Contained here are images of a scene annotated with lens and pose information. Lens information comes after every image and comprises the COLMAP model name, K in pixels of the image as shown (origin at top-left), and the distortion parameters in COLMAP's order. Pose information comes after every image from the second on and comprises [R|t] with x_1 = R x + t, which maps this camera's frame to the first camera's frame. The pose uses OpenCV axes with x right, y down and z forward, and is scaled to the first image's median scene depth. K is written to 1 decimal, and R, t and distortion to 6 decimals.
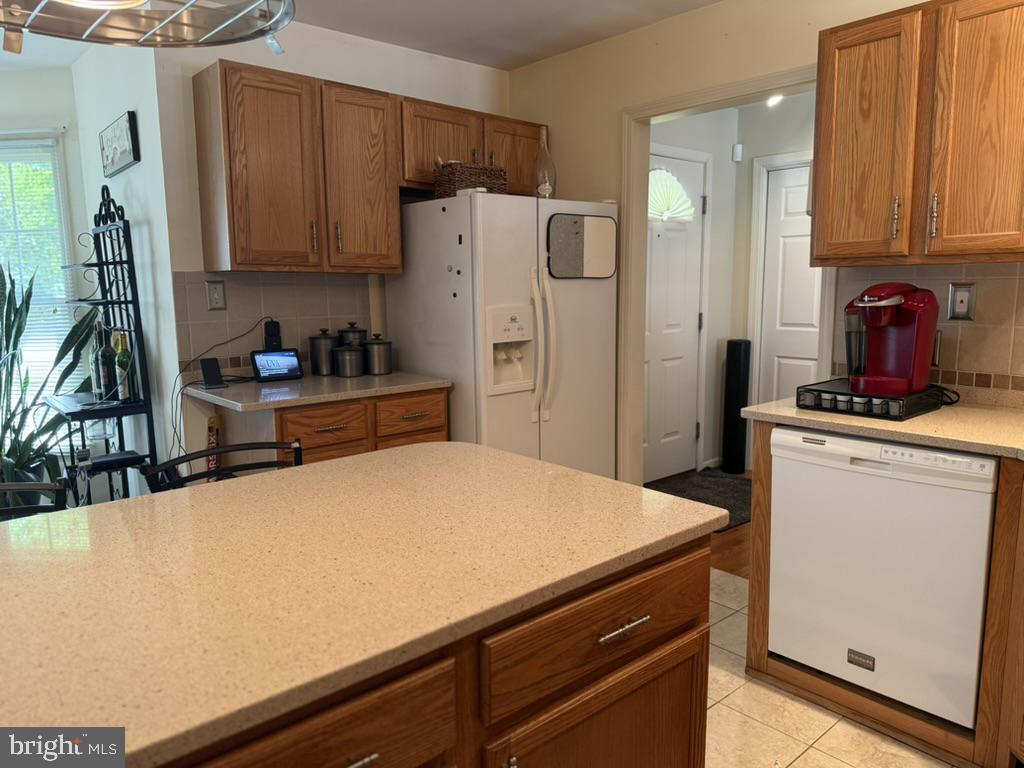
lens RADIAL K [[731.5, 0, 511.9], [0, 731.5, 382.7], [0, 0, 1]] dist [0.009325, -0.006830]
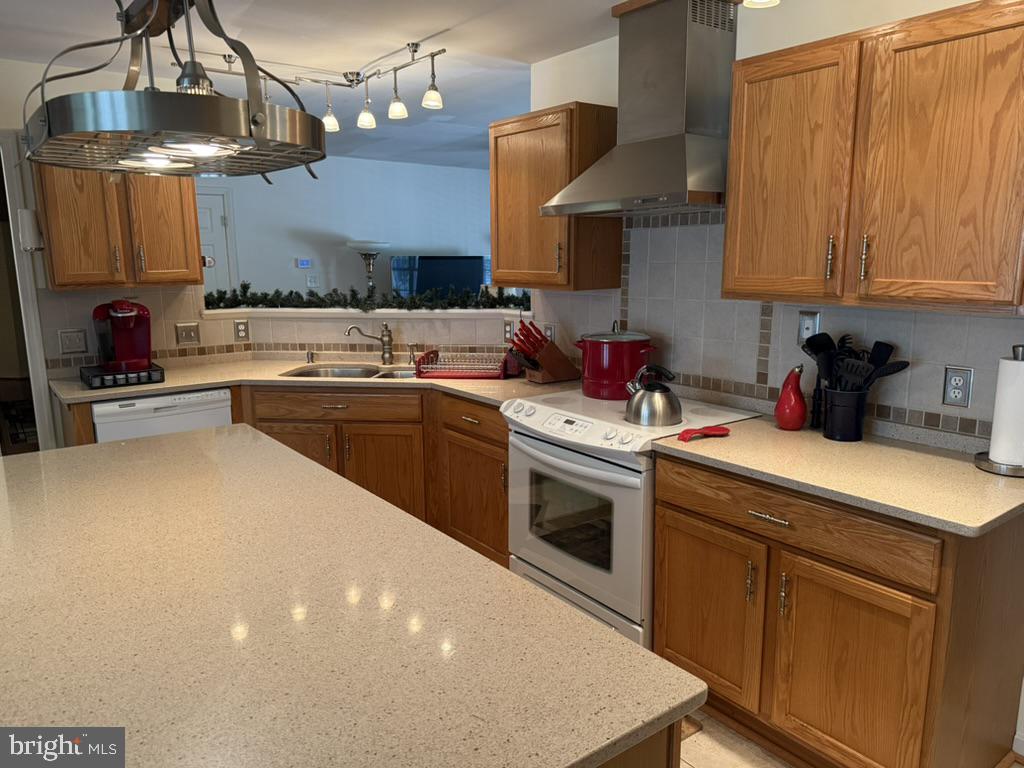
lens RADIAL K [[731.5, 0, 512.0], [0, 731.5, 386.9], [0, 0, 1]] dist [0.009325, -0.006830]
pose [[0.090271, -0.168040, 0.981638, -1.014579], [0.144184, 0.977483, 0.154069, -0.078436], [-0.985425, 0.127628, 0.112467, 0.022253]]
